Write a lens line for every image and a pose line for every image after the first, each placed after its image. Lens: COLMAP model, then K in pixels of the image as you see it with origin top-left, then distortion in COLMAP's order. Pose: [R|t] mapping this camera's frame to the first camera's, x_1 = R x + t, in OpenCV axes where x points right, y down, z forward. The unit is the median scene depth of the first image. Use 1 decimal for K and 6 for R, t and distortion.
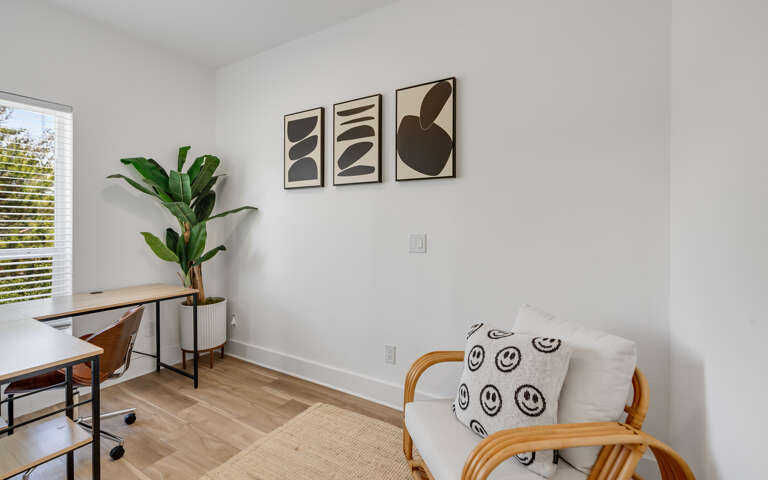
lens RADIAL K [[347.4, 0, 384.0], [0, 347.4, 240.0], [0, 0, 1]] dist [-0.000868, 0.000173]
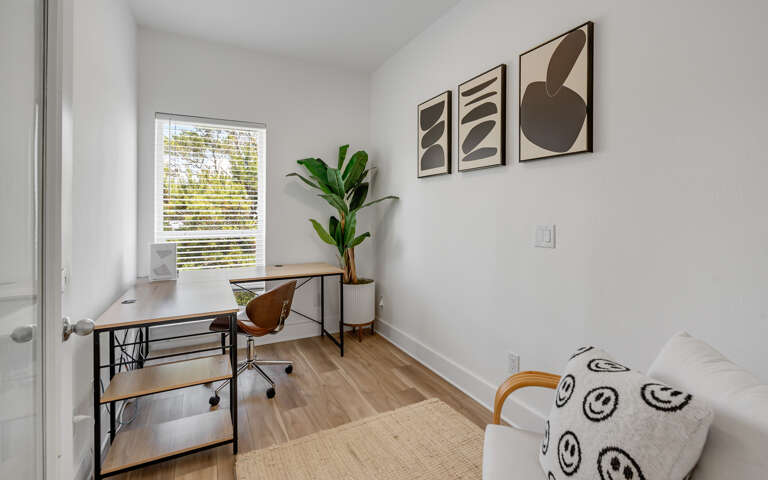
lens RADIAL K [[352.7, 0, 384.4], [0, 352.7, 227.3], [0, 0, 1]] dist [-0.000612, 0.000268]
pose [[0.855231, 0.021877, -0.517785, 0.183420], [-0.024742, 0.999693, 0.001373, -0.002962], [0.517656, 0.011636, 0.855510, 0.082753]]
